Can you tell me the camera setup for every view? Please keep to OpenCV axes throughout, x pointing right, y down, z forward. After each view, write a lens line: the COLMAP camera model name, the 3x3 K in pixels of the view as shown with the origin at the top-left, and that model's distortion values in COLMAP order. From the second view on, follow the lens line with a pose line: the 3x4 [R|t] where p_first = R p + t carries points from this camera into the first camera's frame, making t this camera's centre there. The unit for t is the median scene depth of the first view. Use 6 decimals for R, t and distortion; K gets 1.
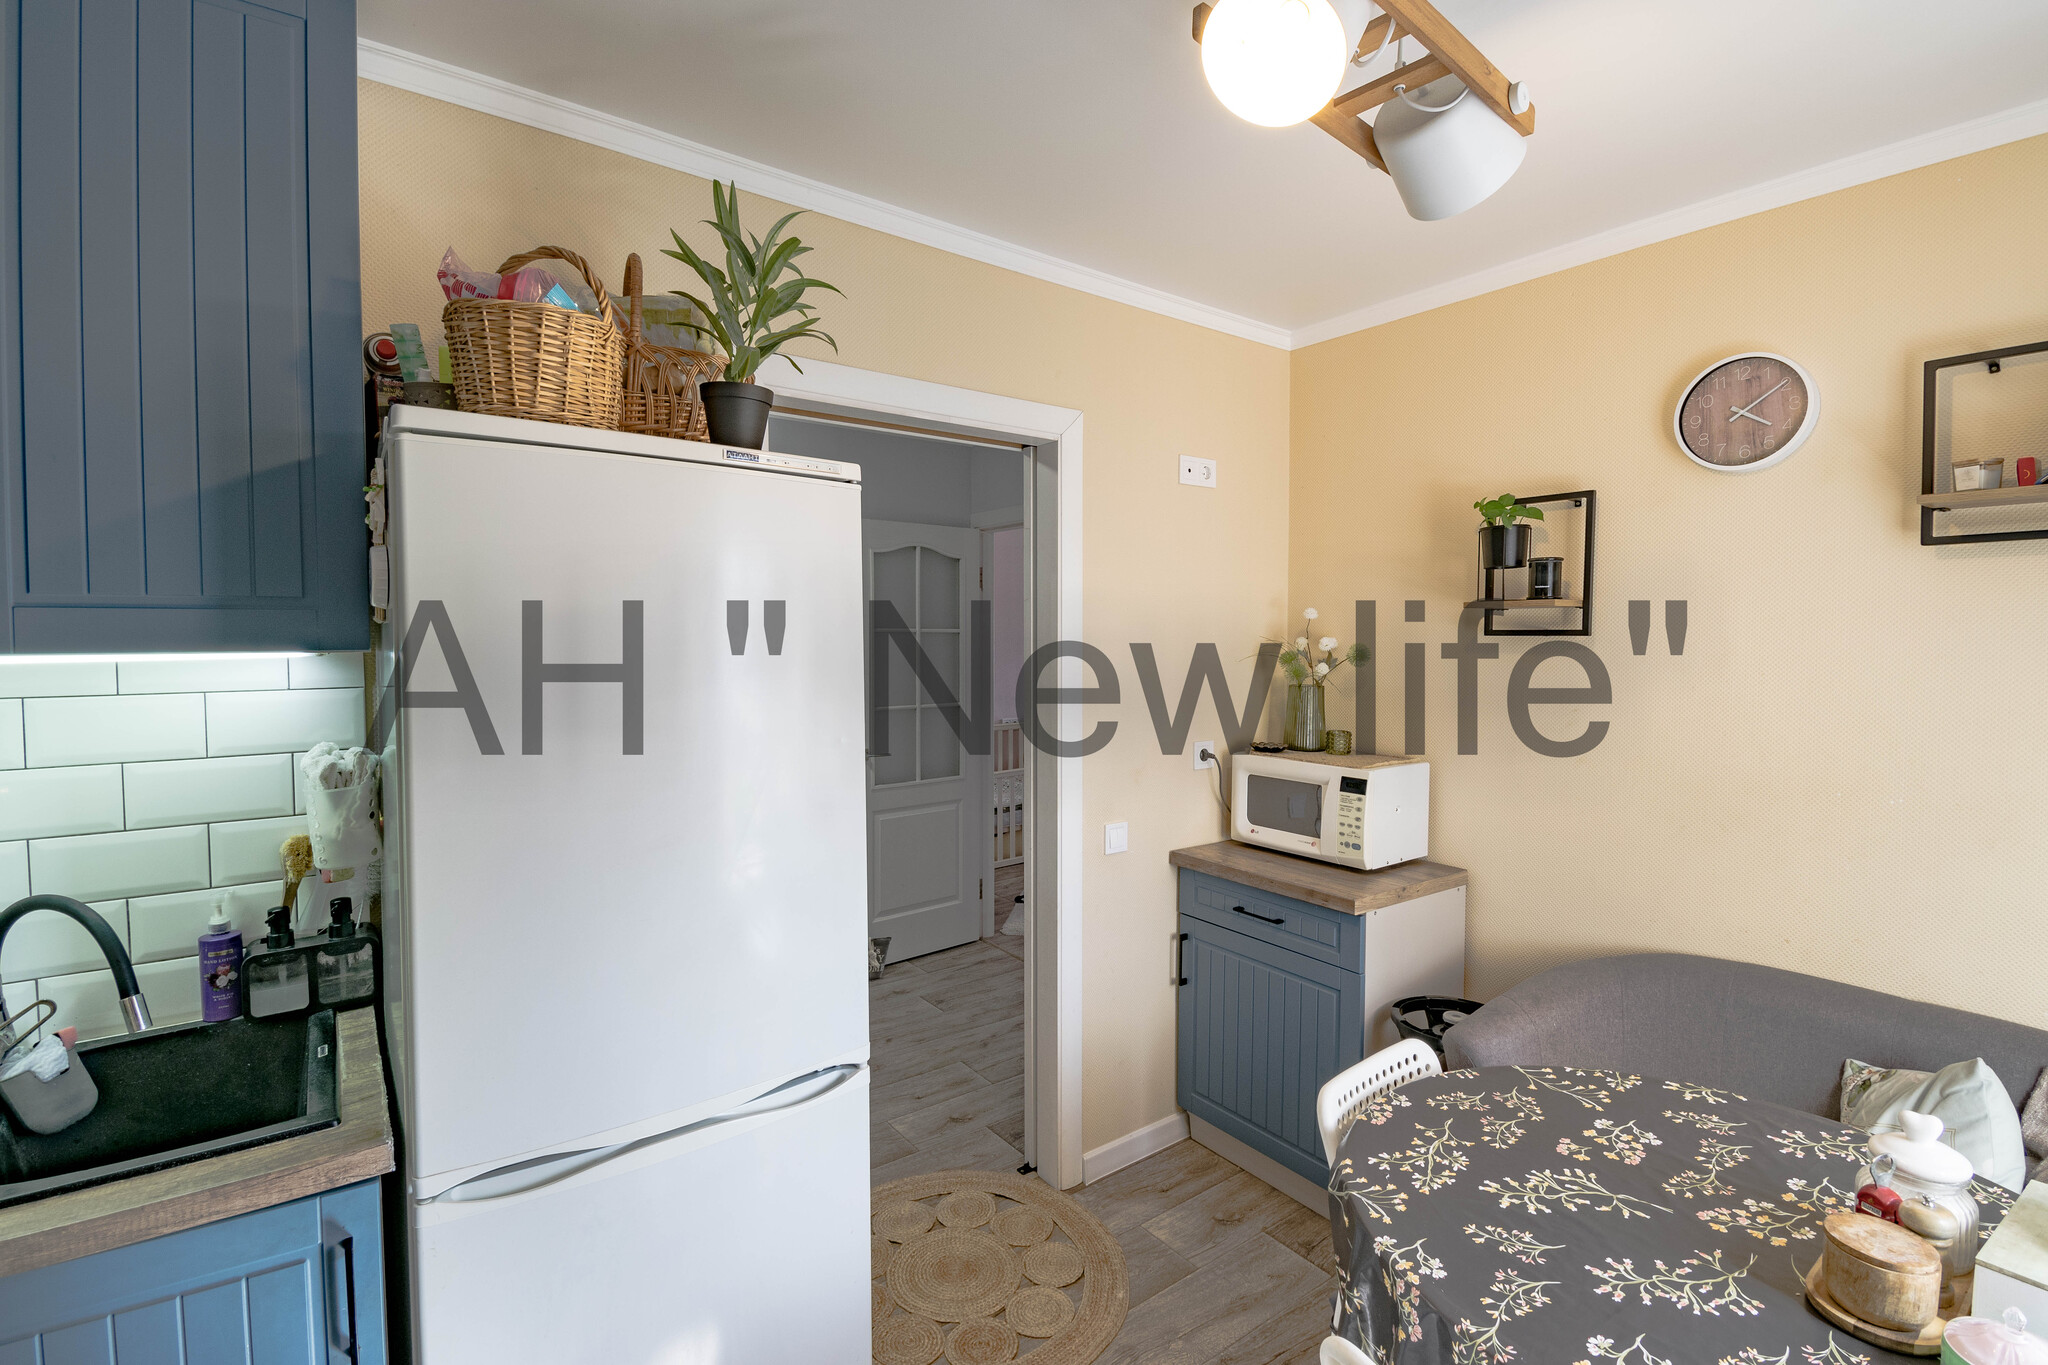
lens RADIAL K [[903.6, 0, 1017.7], [0, 903.6, 664.8], [0, 0, 1]] dist [0.049235, -0.031364]
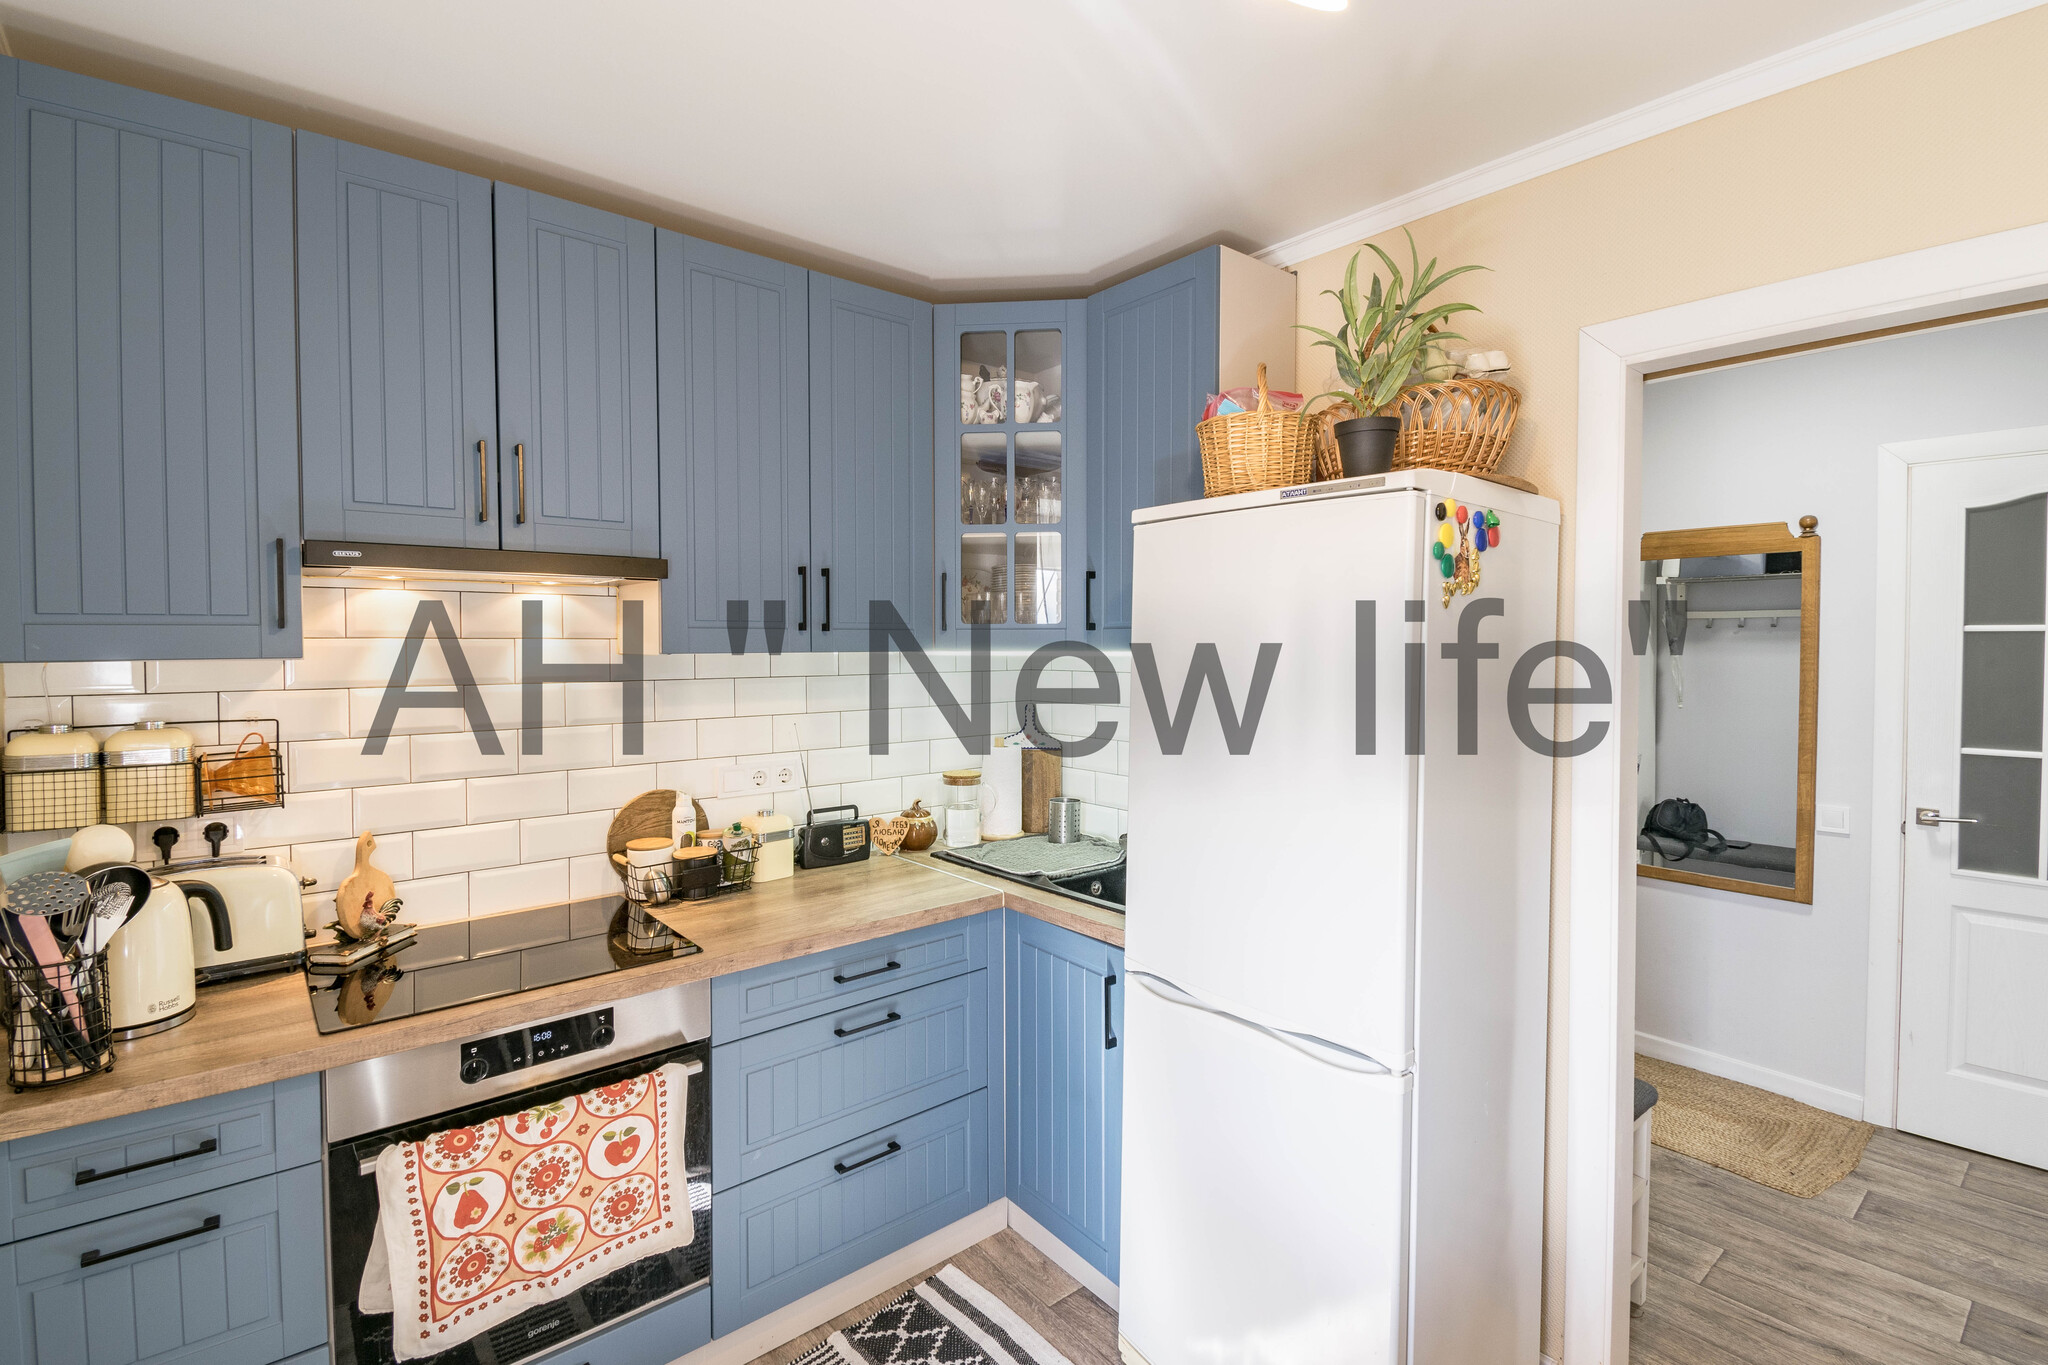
lens RADIAL K [[903.6, 0, 1017.7], [0, 903.6, 664.8], [0, 0, 1]] dist [0.049235, -0.031364]
pose [[0.078382, 0.019927, -0.996724, 1.400115], [-0.040133, 0.999053, 0.016818, -0.012408], [0.996115, 0.038684, 0.079108, 0.885735]]
